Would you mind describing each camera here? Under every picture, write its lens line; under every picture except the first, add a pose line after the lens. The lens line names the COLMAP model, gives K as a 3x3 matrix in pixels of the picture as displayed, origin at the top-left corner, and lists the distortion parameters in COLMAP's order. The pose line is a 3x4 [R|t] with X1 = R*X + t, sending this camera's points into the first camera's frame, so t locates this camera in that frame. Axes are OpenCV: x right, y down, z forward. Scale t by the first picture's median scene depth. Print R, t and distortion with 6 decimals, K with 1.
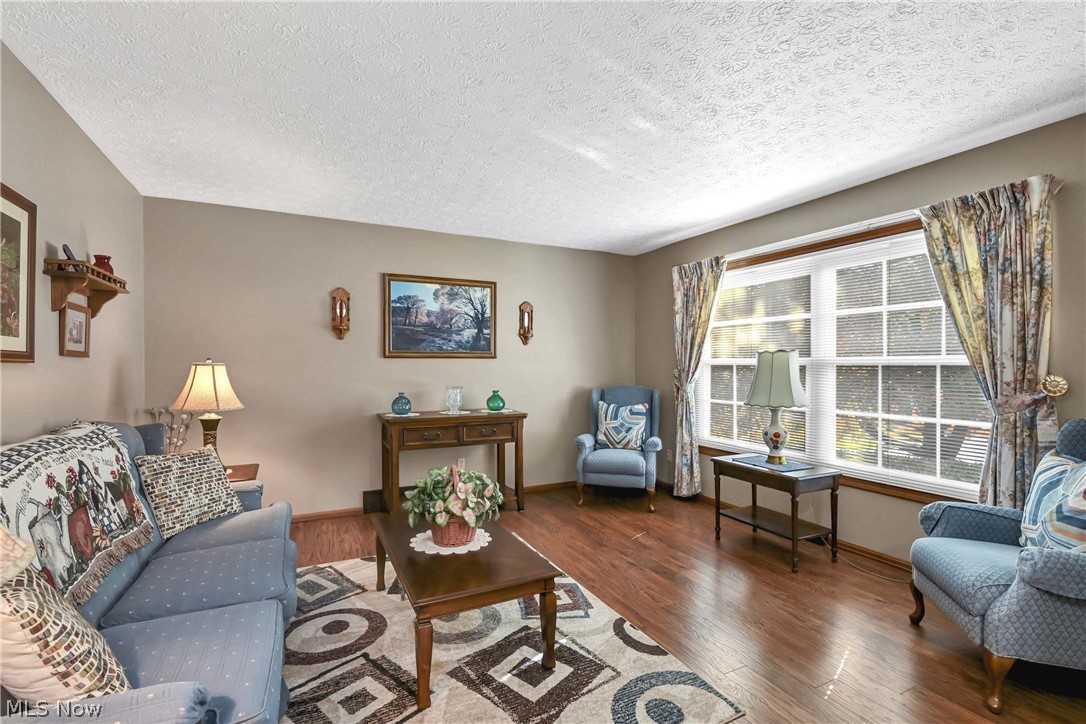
lens RADIAL K [[487.4, 0, 543.0], [0, 487.4, 362.0], [0, 0, 1]] dist [-0.001375, -0.009289]
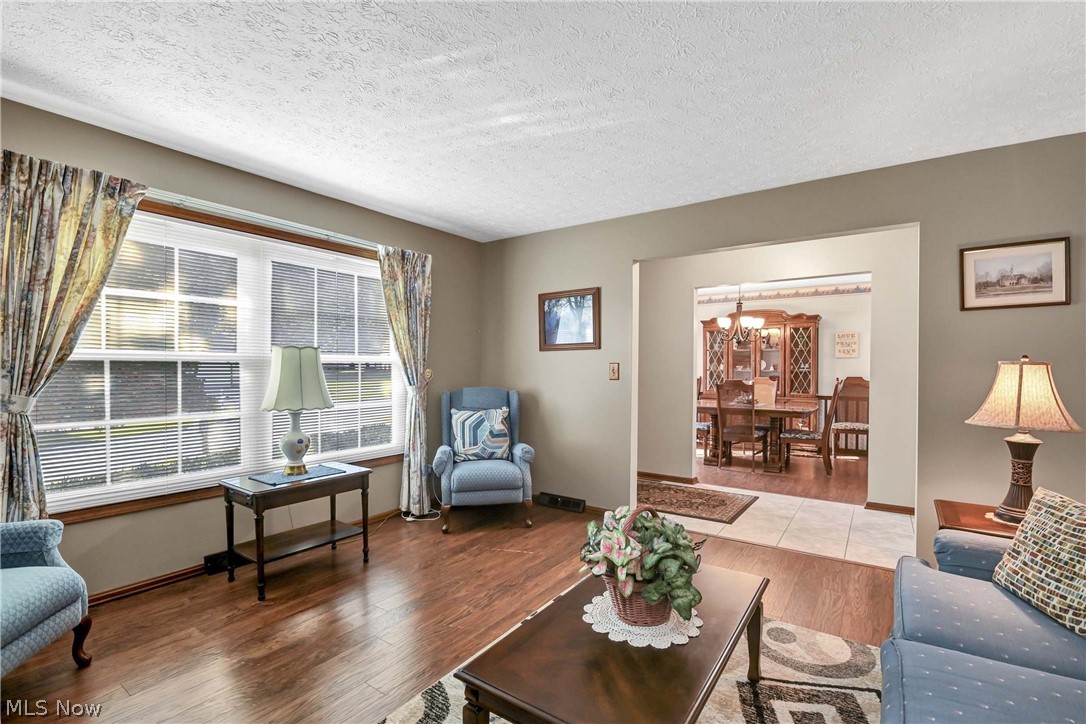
lens RADIAL K [[483.3, 0, 558.6], [0, 483.3, 363.8], [0, 0, 1]] dist [-0.000973, -0.000190]
pose [[-0.490088, -0.002030, 0.871670, -0.542752], [-0.009695, 0.999948, -0.003122, 0.007847], [-0.871619, -0.009980, -0.490083, 1.071380]]
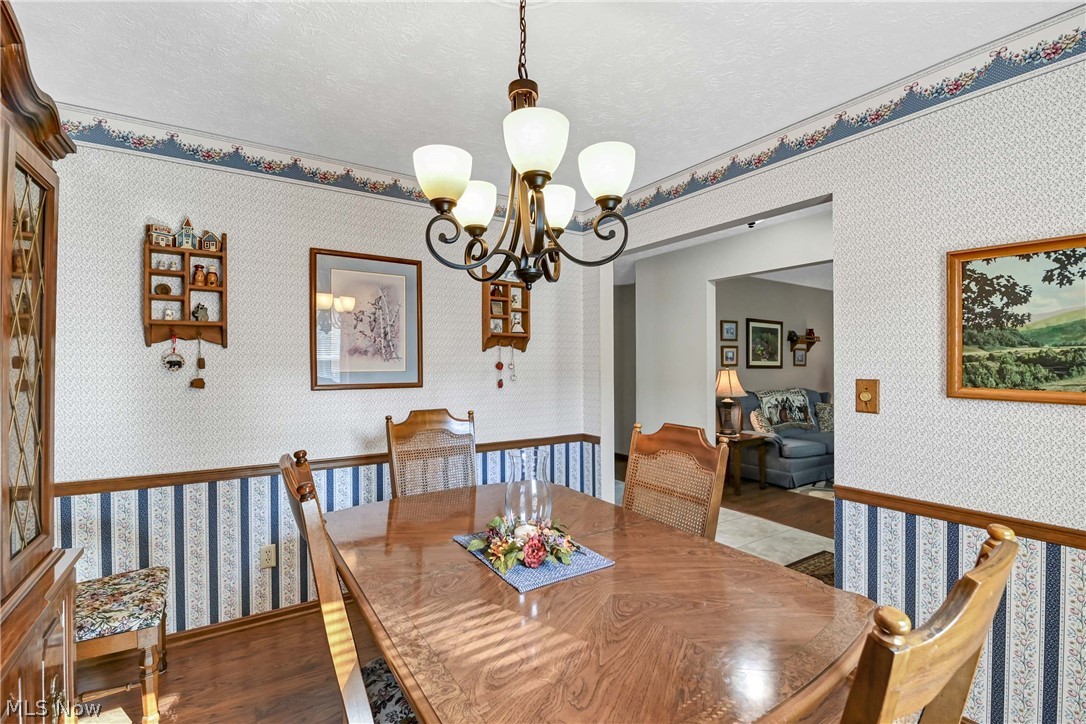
lens RADIAL K [[487.4, 0, 543.0], [0, 487.4, 362.0], [0, 0, 1]] dist [-0.001375, -0.009289]
pose [[0.113477, -0.003233, -0.993535, 1.314370], [0.004858, 0.999985, -0.002699, -0.027233], [0.993529, -0.004520, 0.113491, -0.647885]]
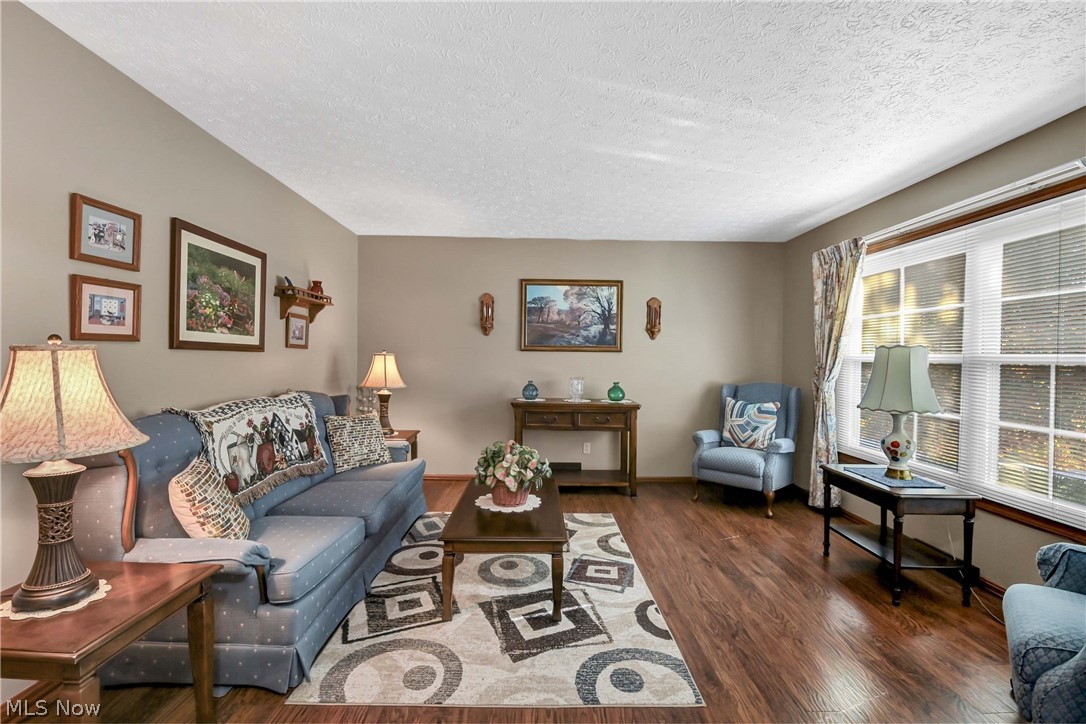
lens RADIAL K [[478.9, 0, 545.7], [0, 478.9, 354.9], [0, 0, 1]] dist [-0.001124, -0.008953]
pose [[0.900711, 0.010928, -0.434281, 0.300177], [-0.011762, 0.999931, 0.000766, -0.000571], [0.434259, 0.004418, 0.900777, -0.021175]]
